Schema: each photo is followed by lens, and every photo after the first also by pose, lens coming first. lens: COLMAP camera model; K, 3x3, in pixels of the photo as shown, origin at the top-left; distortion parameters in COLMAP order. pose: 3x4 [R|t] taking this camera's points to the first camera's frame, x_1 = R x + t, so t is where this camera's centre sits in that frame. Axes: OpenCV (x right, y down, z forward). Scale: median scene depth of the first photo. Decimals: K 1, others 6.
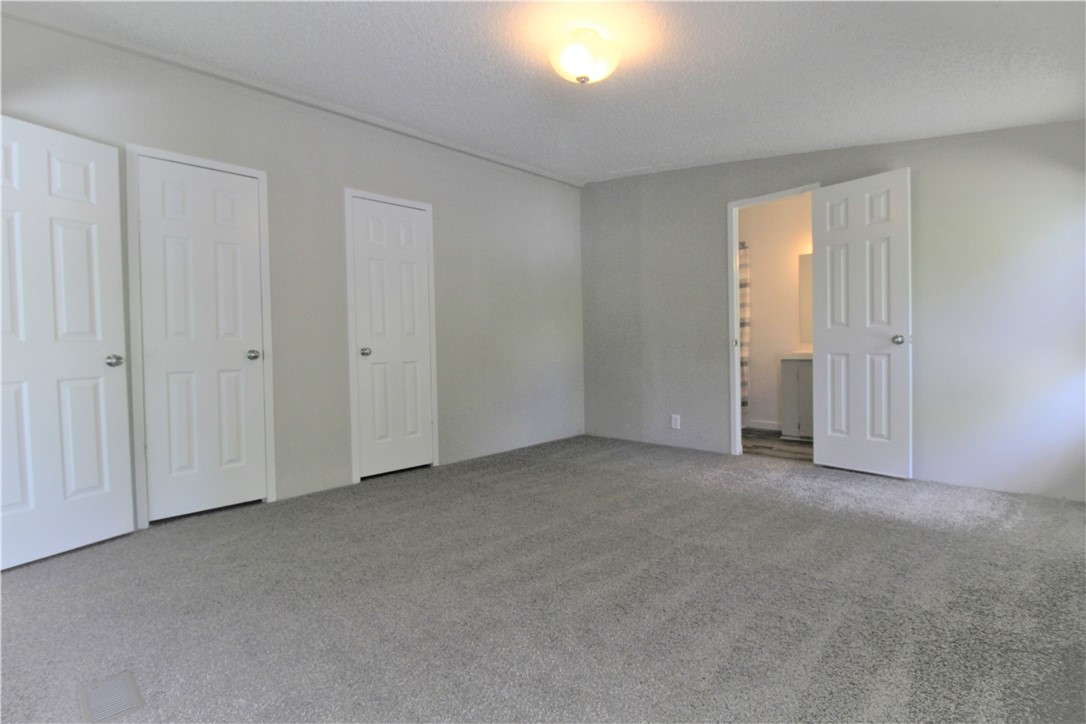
lens RADIAL K [[504.6, 0, 534.0], [0, 504.6, 360.3], [0, 0, 1]] dist [-0.004885, -0.009040]
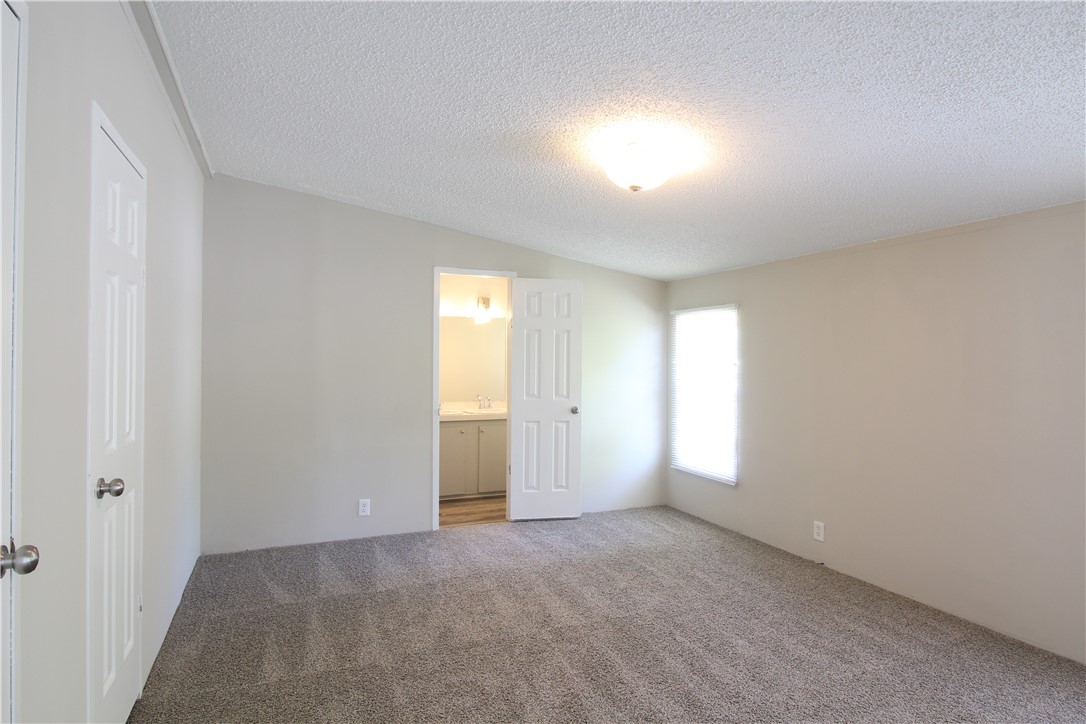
lens RADIAL K [[590.5, 0, 542.2], [0, 590.5, 364.3], [0, 0, 1]] dist [-0.006325, 0.000096]
pose [[0.355659, 0.025987, 0.934254, -0.932005], [0.011472, 0.999417, -0.032167, -0.139439], [-0.934545, 0.022158, 0.355154, 0.661267]]
